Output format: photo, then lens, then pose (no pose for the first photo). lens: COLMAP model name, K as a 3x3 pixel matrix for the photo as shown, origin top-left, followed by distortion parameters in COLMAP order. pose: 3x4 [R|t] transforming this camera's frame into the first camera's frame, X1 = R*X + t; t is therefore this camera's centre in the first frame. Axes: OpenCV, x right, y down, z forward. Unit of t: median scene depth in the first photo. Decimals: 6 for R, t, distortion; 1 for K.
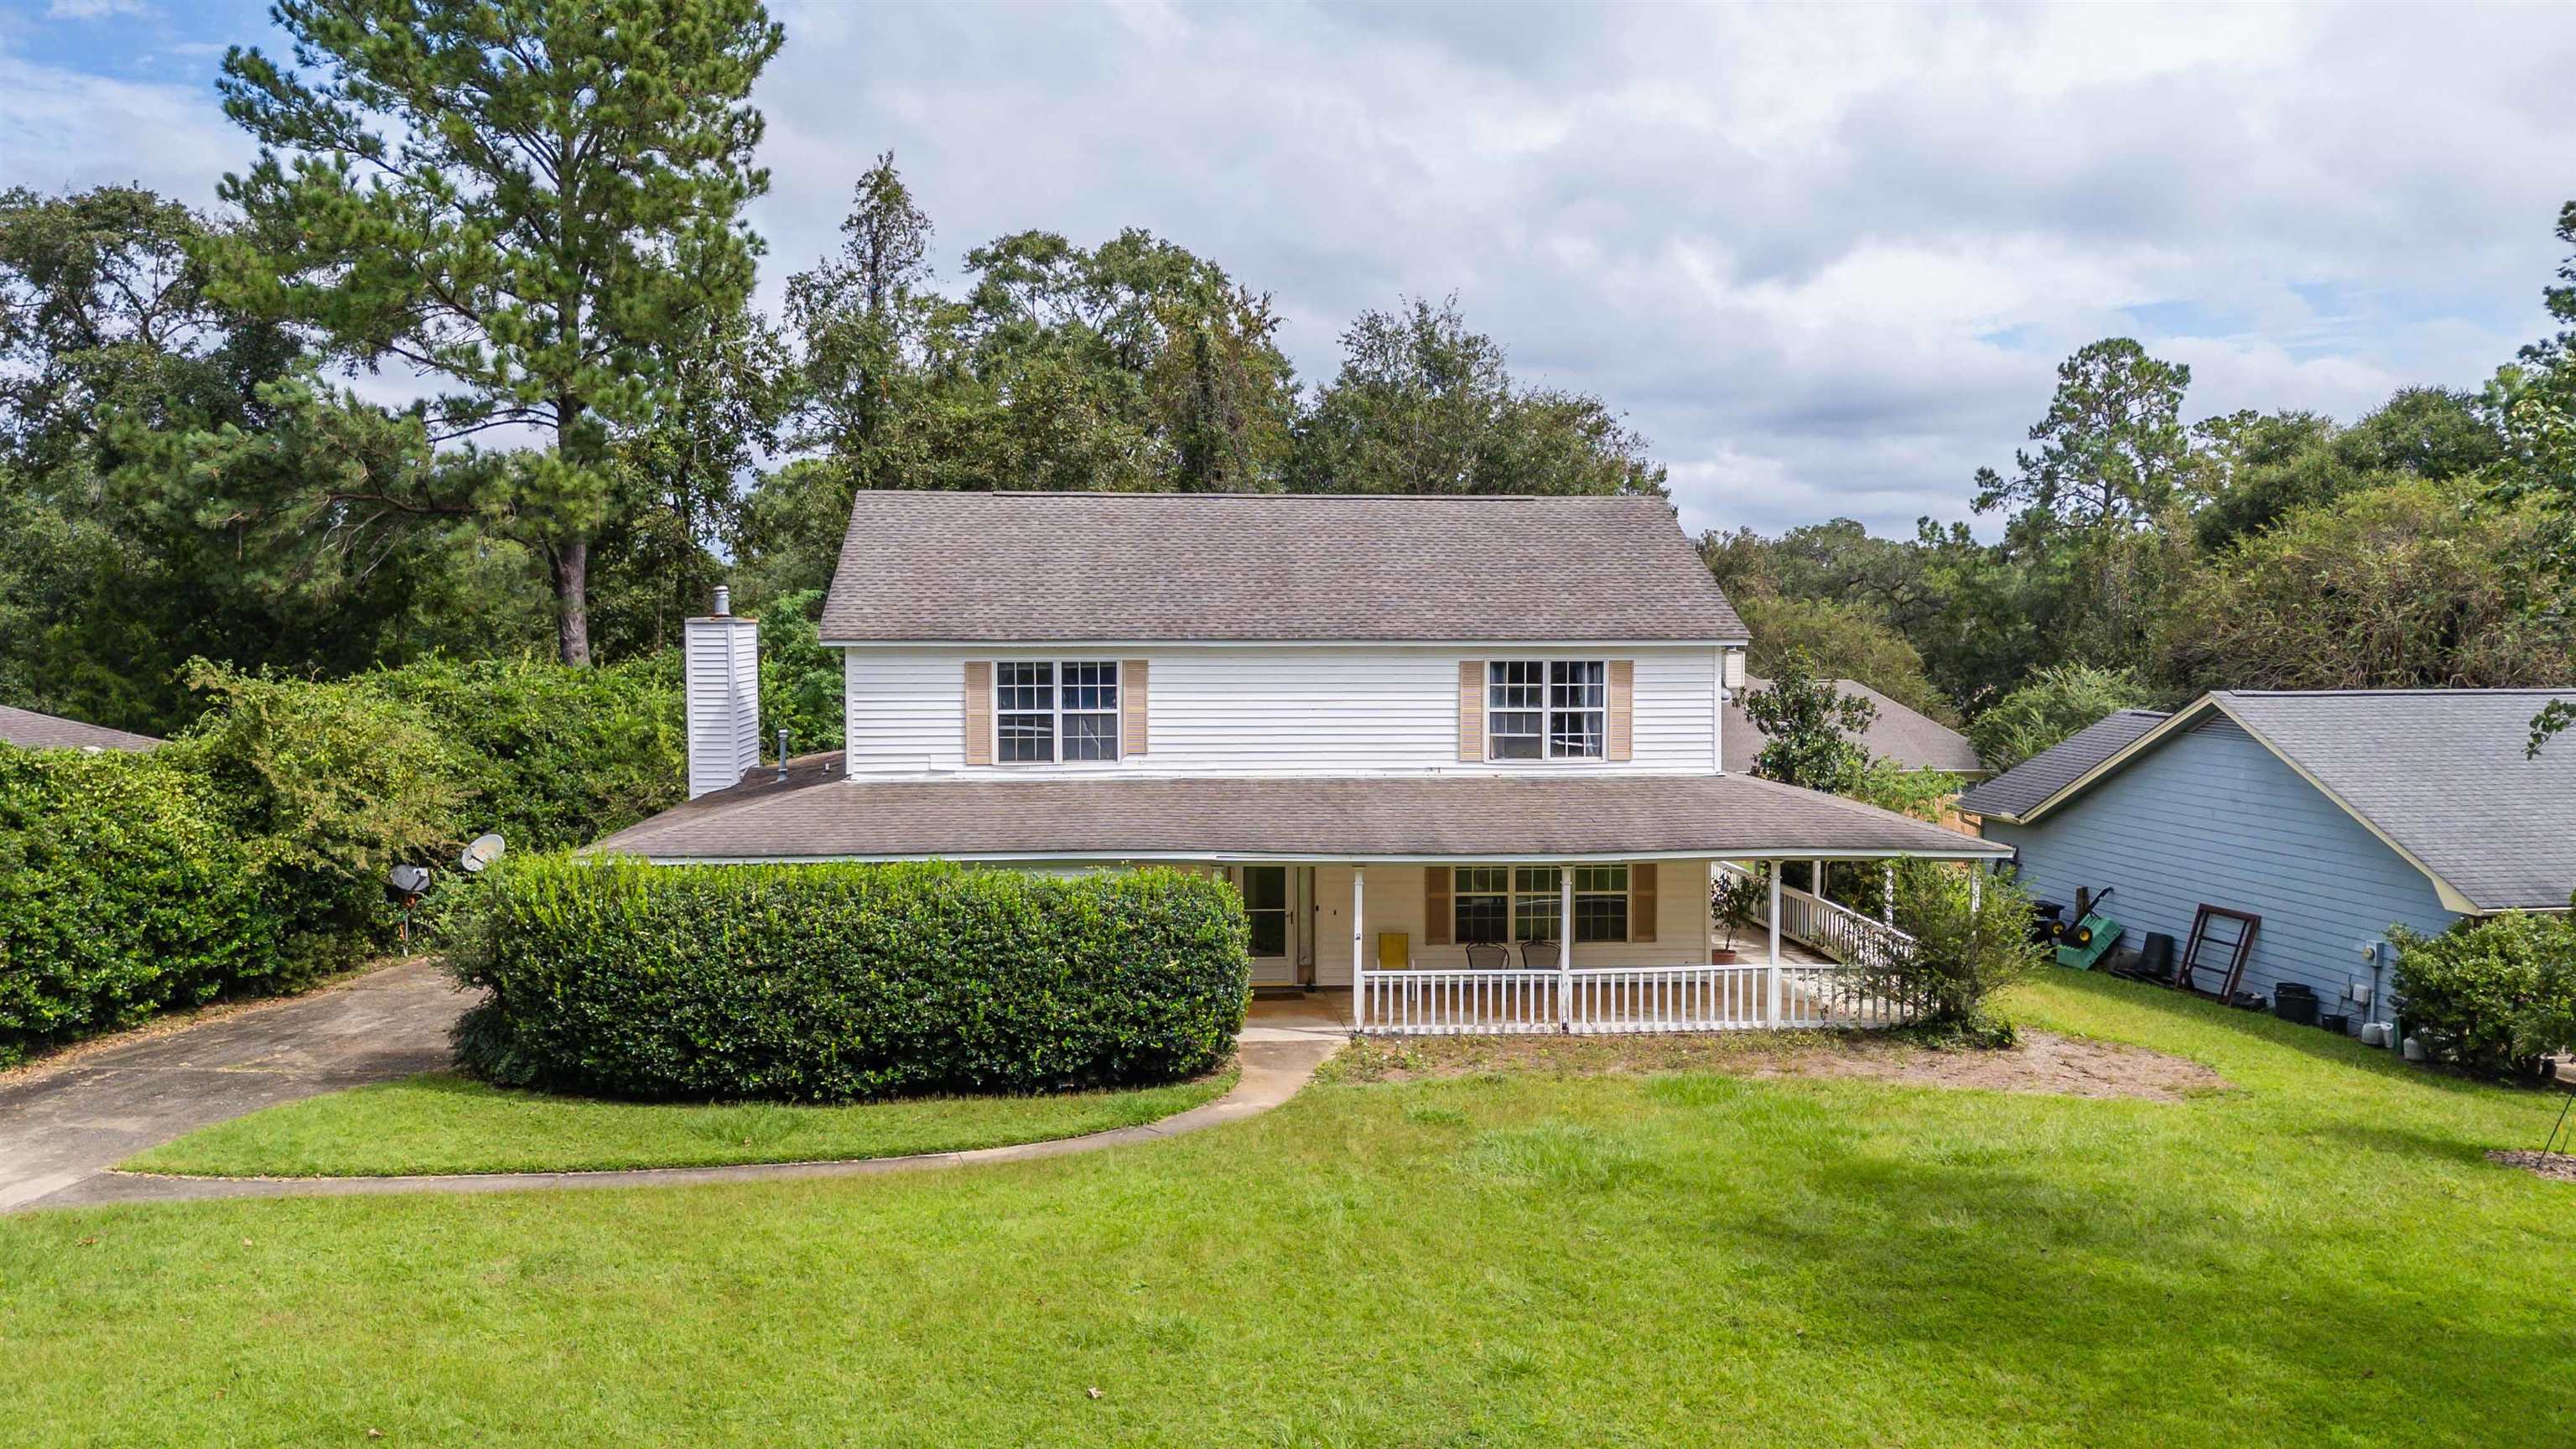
lens RADIAL K [[1817.9, 0, 1279.6], [0, 1817.9, 722.1], [0, 0, 1]] dist [0.049170, -0.004753]
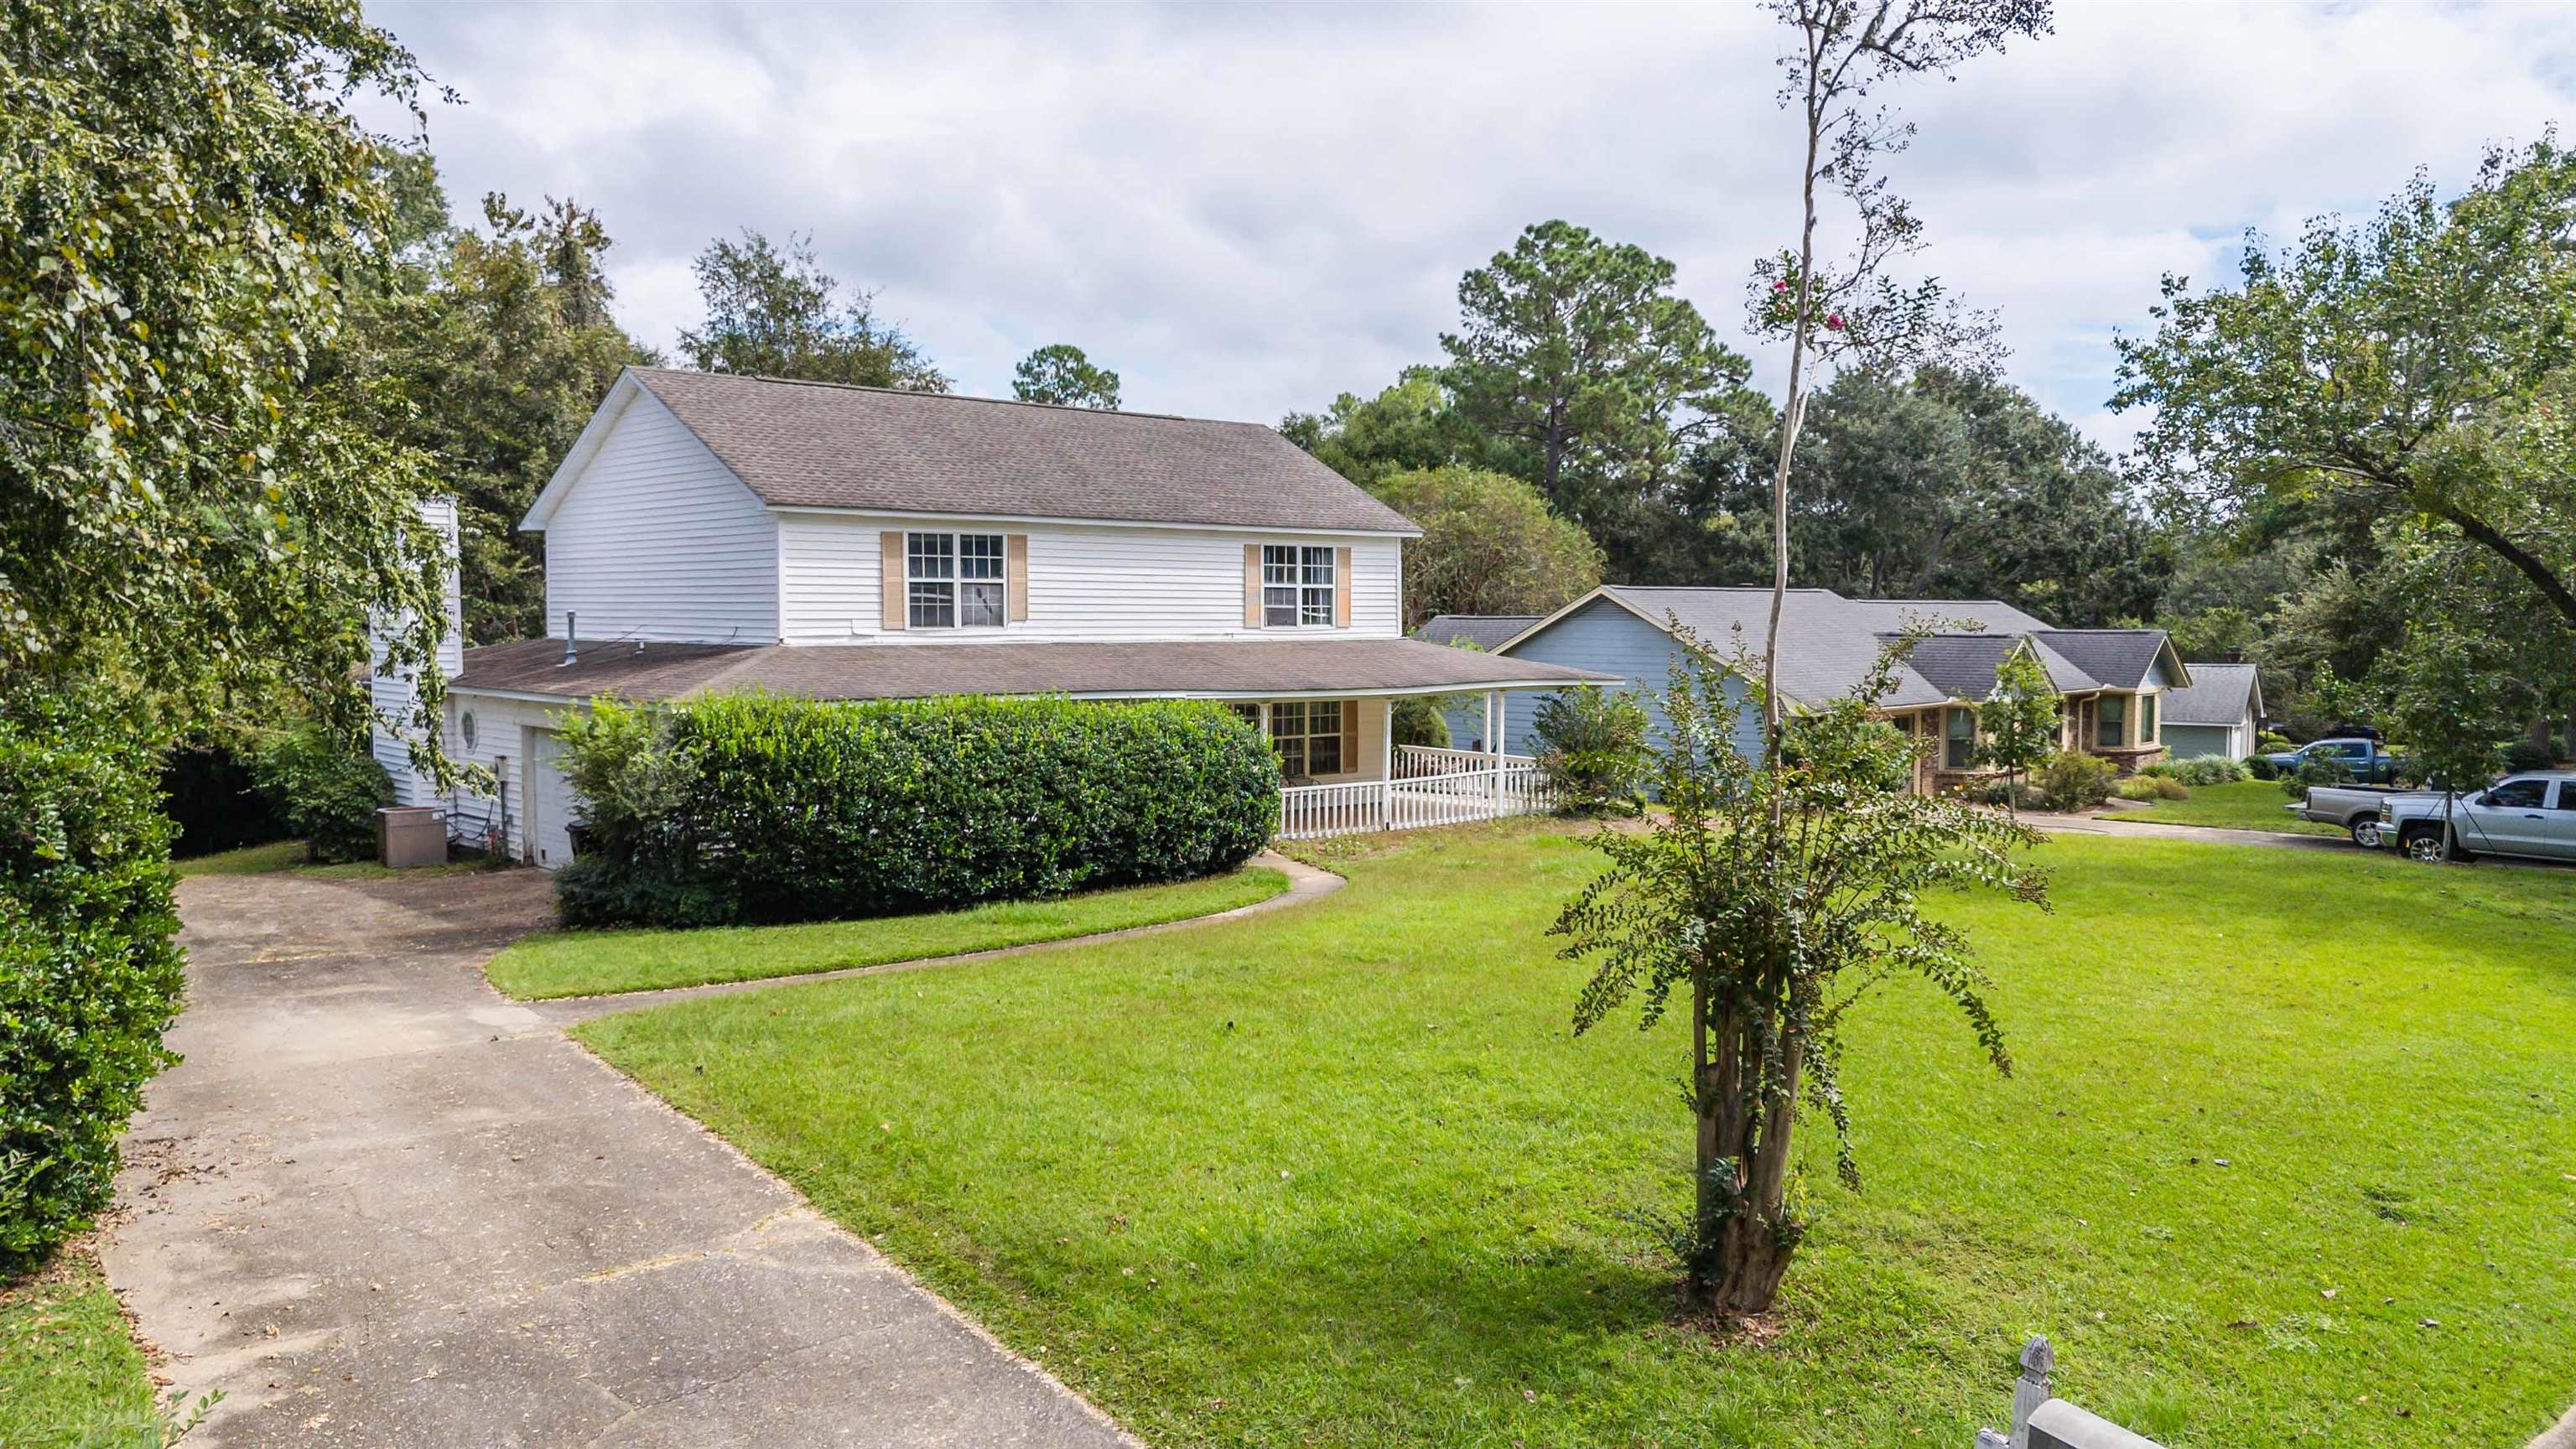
lens RADIAL K [[1817.9, 0, 1279.6], [0, 1817.9, 722.1], [0, 0, 1]] dist [0.049170, -0.004753]
pose [[0.812769, -0.034548, 0.581561, -0.597803], [0.030825, 0.999392, 0.016289, 0.066618], [-0.581771, 0.004687, 0.813339, 0.008237]]
